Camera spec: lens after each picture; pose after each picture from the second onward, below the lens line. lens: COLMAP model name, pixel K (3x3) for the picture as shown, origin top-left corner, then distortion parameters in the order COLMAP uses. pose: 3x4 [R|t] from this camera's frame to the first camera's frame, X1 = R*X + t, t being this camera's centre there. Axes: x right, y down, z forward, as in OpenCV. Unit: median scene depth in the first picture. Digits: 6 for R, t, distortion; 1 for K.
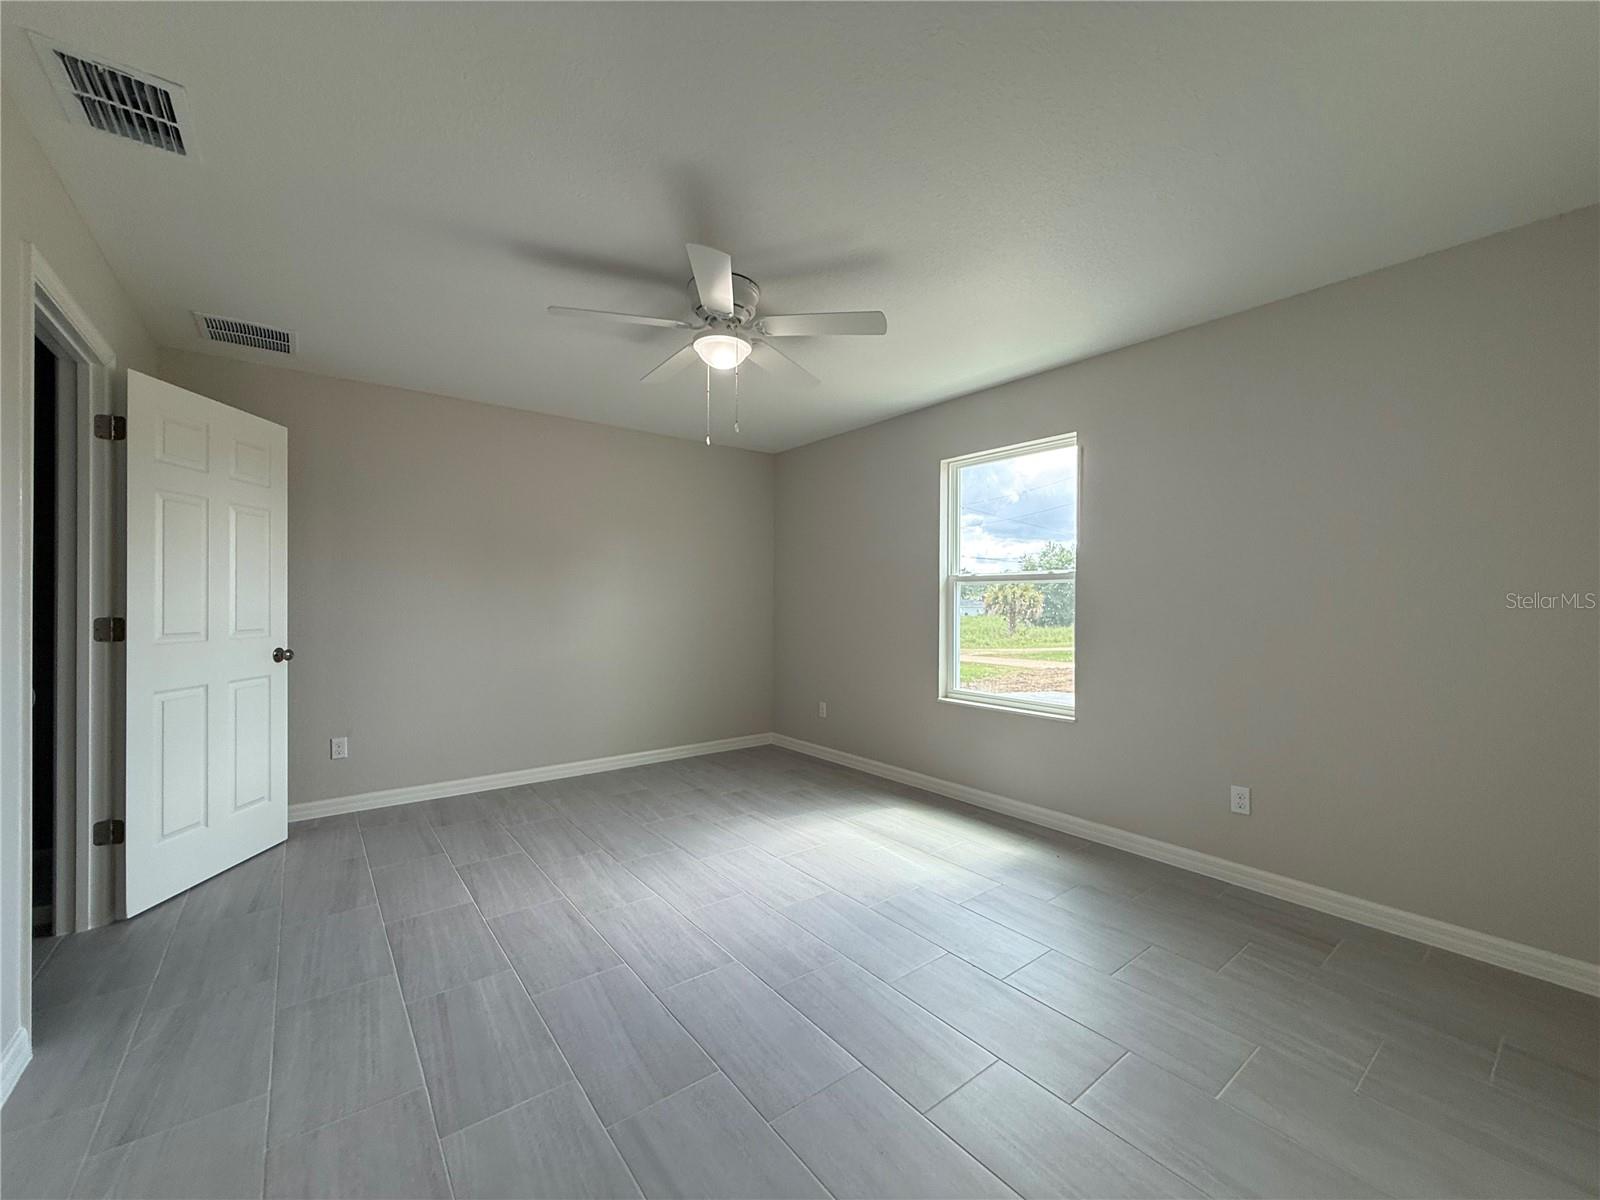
lens RADIAL K [[638.9, 0, 797.4], [0, 638.9, 601.7], [0, 0, 1]] dist [0.000828, 0.000089]
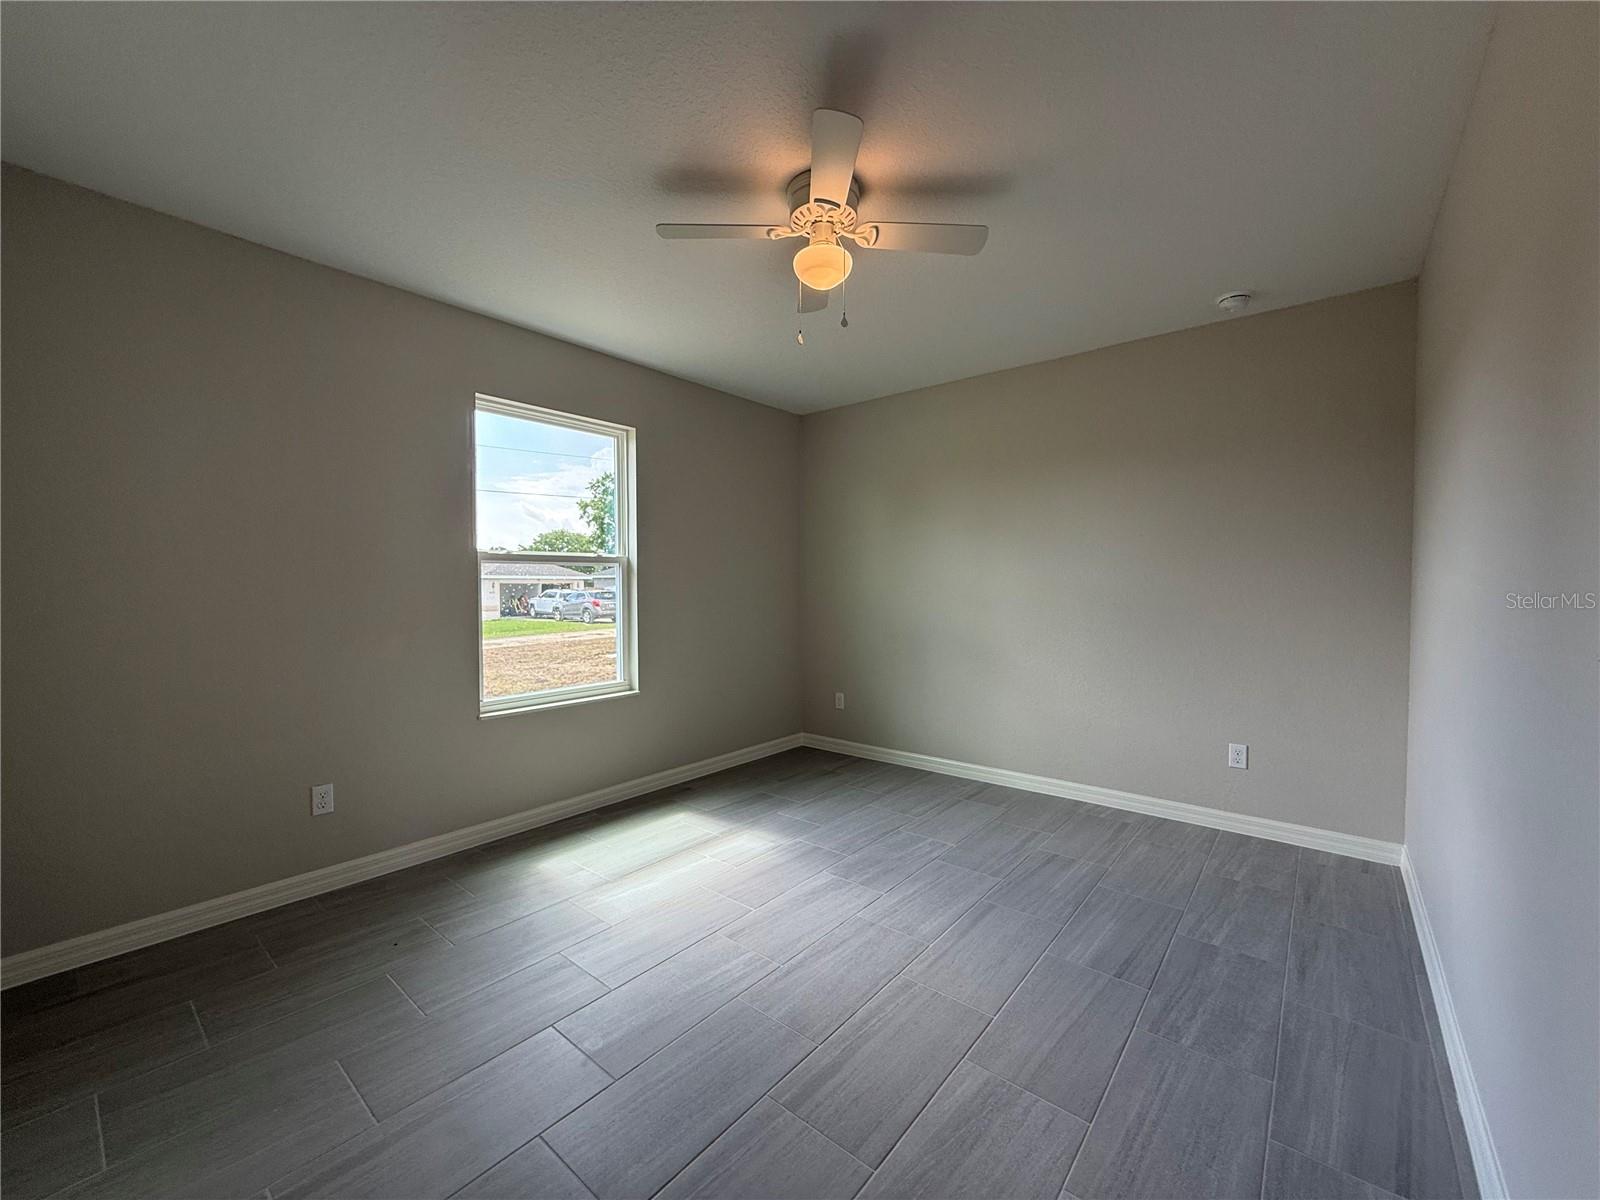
lens RADIAL K [[638.9, 0, 797.4], [0, 638.9, 601.7], [0, 0, 1]] dist [0.000828, 0.000089]
pose [[-0.216396, -0.024036, 0.976010, -0.626749], [0.001638, 0.999687, 0.024982, 0.001624], [-0.976304, 0.007005, -0.216289, 0.868134]]
